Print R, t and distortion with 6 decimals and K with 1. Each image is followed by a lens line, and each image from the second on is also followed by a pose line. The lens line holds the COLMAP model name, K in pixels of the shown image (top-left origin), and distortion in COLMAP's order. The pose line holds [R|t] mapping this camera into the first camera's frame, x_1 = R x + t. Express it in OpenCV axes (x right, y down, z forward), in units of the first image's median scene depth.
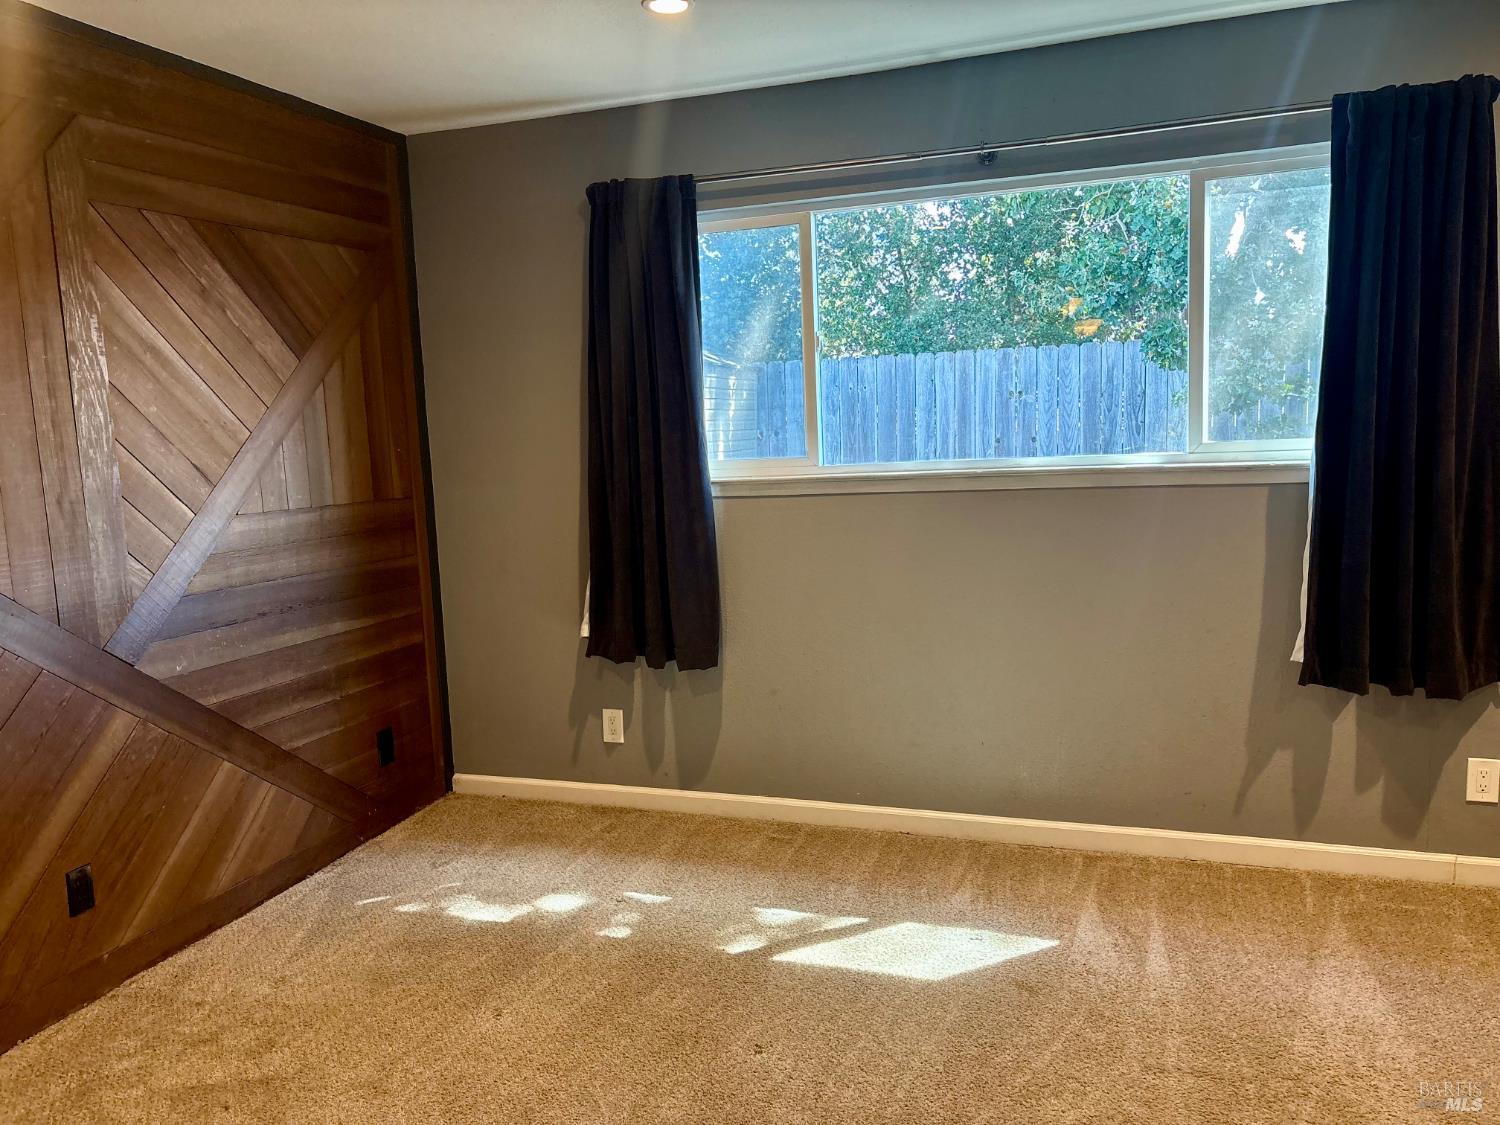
lens RADIAL K [[1142.2, 0, 752.6], [0, 1142.2, 551.7], [0, 0, 1]] dist [0.050088, -0.036058]
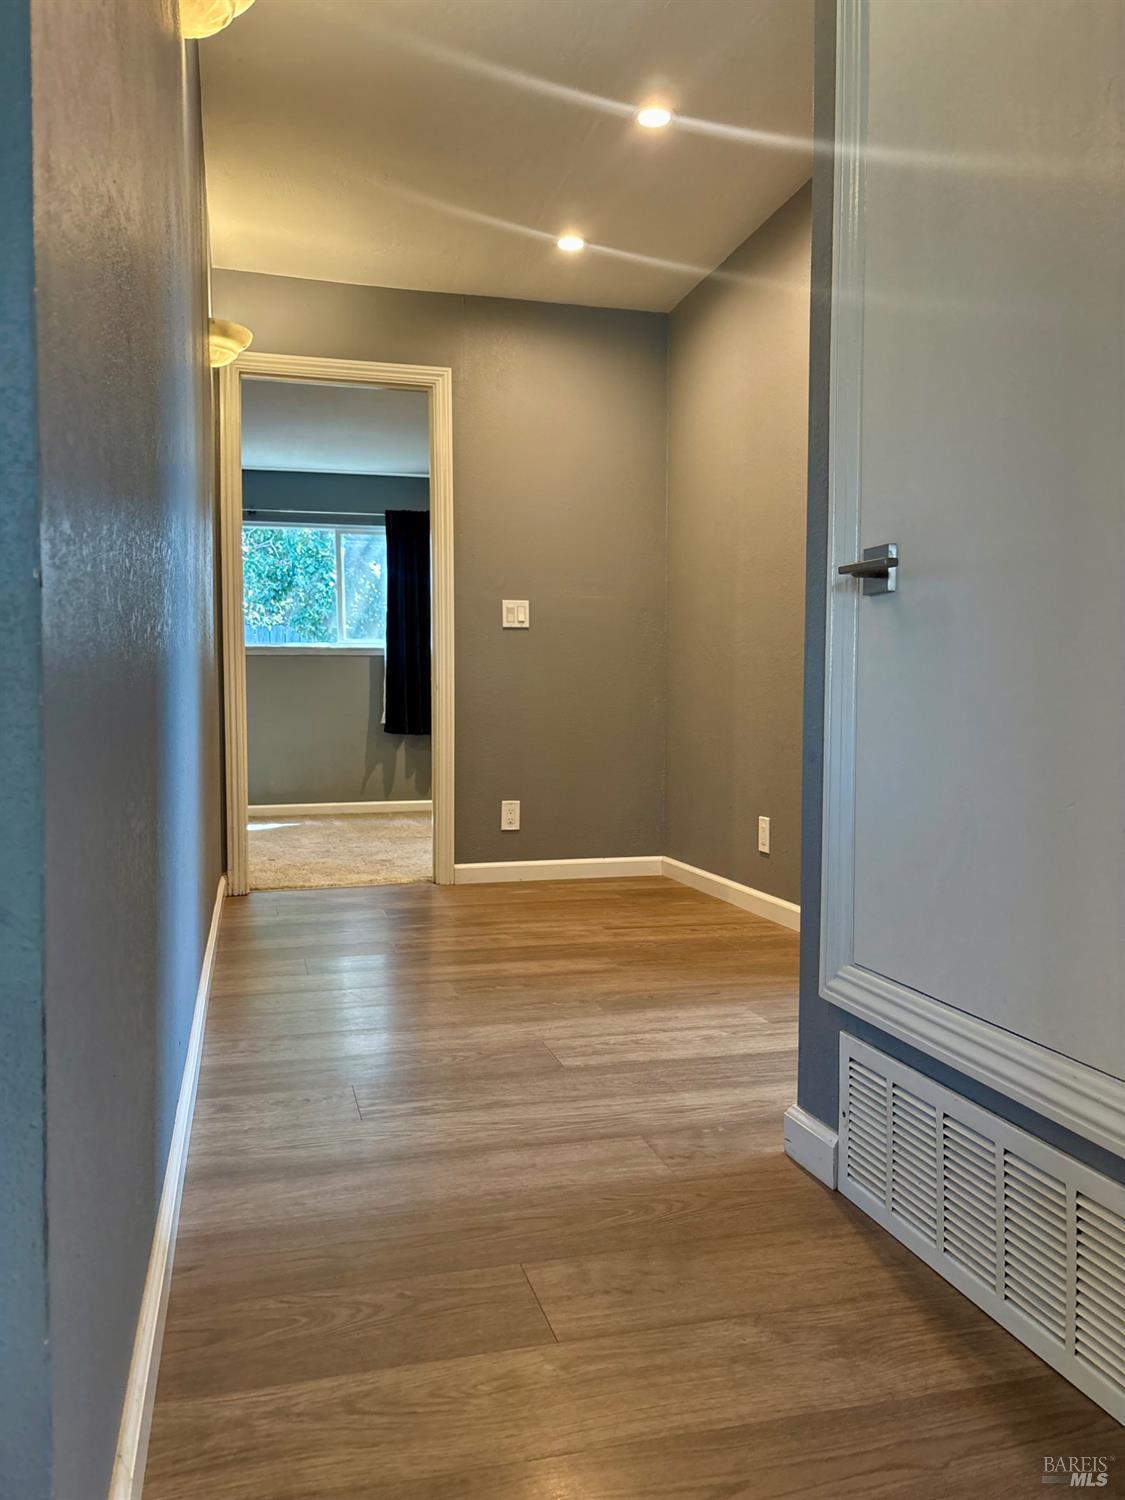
lens RADIAL K [[1142.2, 0, 559.6], [0, 1142.2, 750.0], [0, 0, 1]] dist [0.050088, -0.036058]
pose [[0.830435, 0.003404, 0.557104, -0.596020], [0.052997, 0.994964, -0.085079, 0.379213], [-0.554588, 0.100177, 0.826073, -1.266025]]
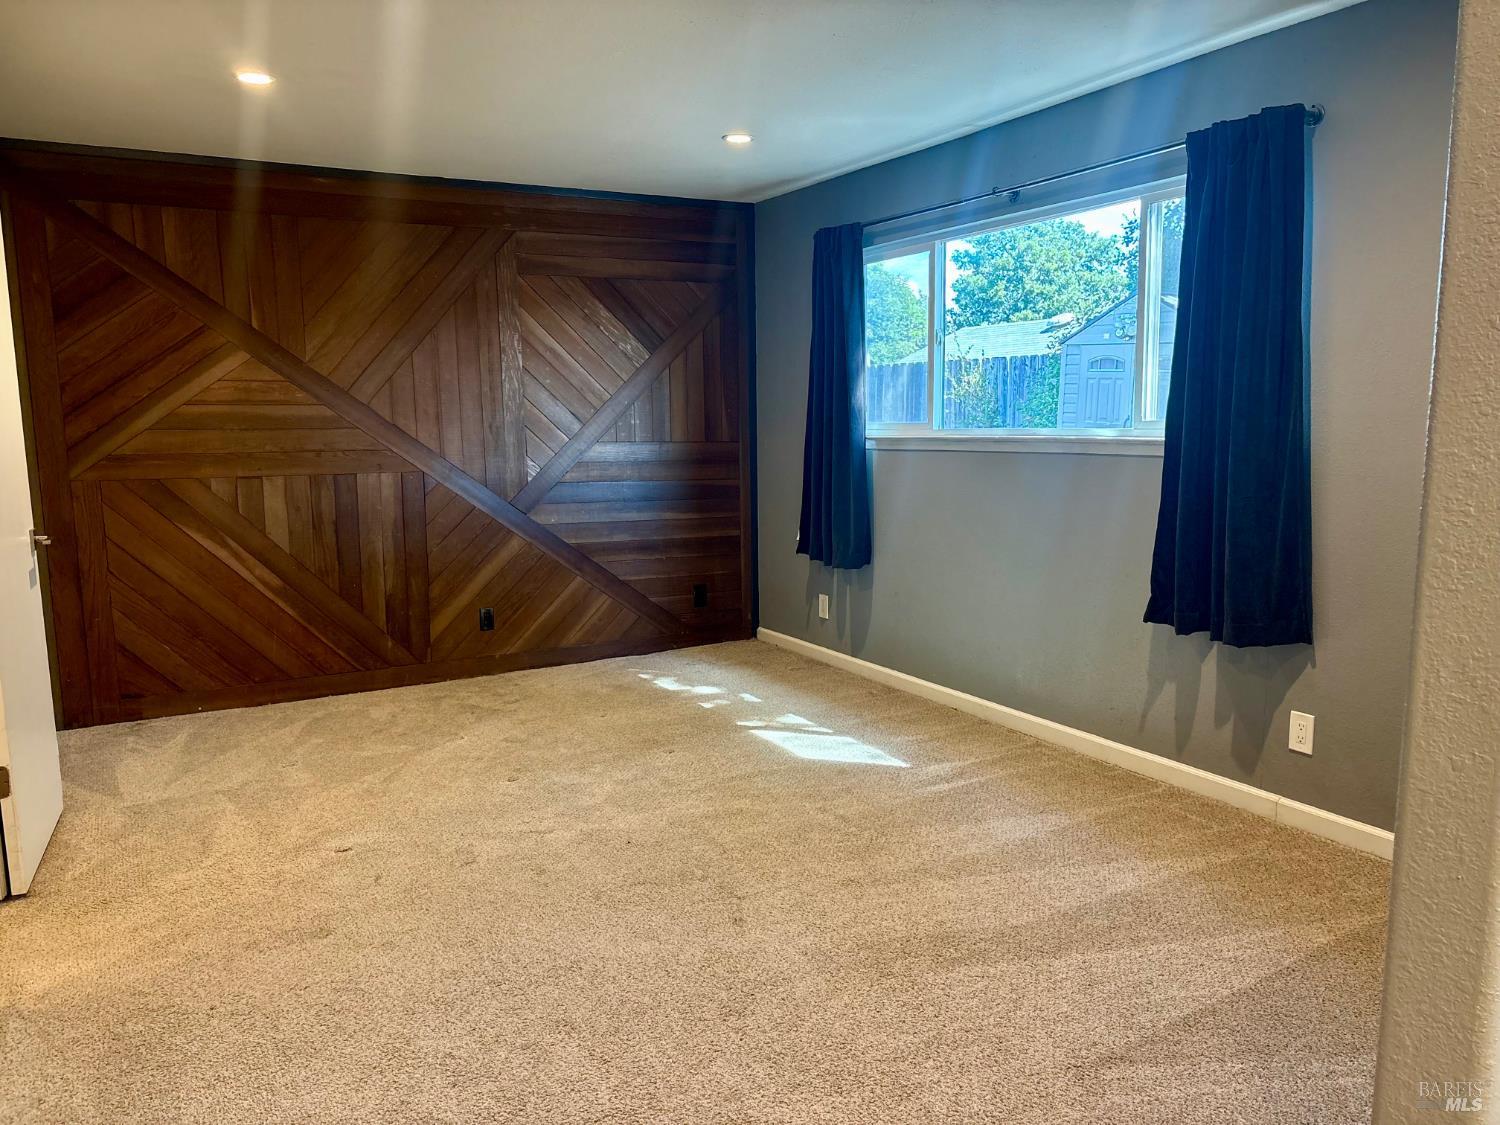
lens RADIAL K [[1142.2, 0, 764.2], [0, 1142.2, 564.3], [0, 0, 1]] dist [0.050088, -0.036058]
pose [[0.753535, 0.118596, -0.646622, 0.917755], [-0.097306, 0.992880, 0.068707, 0.009991], [0.650167, 0.011147, 0.759710, -0.179318]]
